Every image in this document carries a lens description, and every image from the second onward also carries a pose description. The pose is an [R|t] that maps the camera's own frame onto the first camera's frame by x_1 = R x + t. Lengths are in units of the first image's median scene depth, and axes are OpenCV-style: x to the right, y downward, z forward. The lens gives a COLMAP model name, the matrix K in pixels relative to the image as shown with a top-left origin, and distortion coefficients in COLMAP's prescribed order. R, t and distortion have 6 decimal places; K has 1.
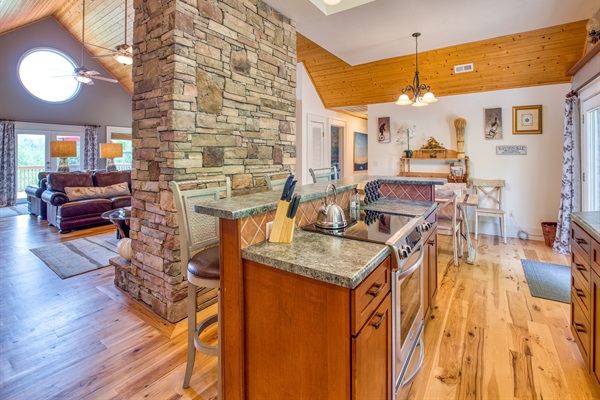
lens RADIAL K [[276.5, 0, 301.9], [0, 276.5, 148.5], [0, 0, 1]] dist [-0.001761, -0.000505]
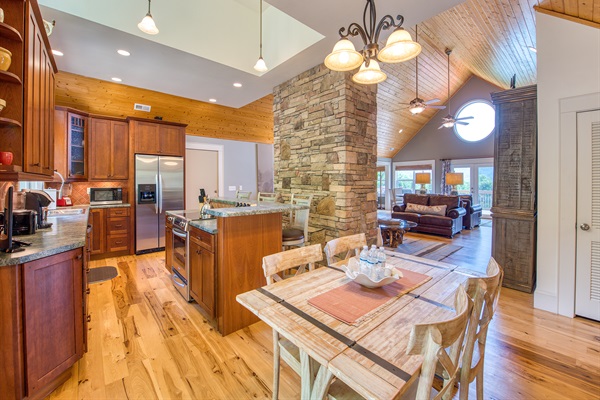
lens RADIAL K [[243.0, 0, 303.1], [0, 243.0, 182.1], [0, 0, 1]] dist [0.000039, 0.000044]
pose [[-0.244091, 0.005081, -0.969739, 1.066470], [0.016946, 0.999856, 0.000973, 0.020805], [0.969604, -0.016196, -0.244141, 1.297791]]
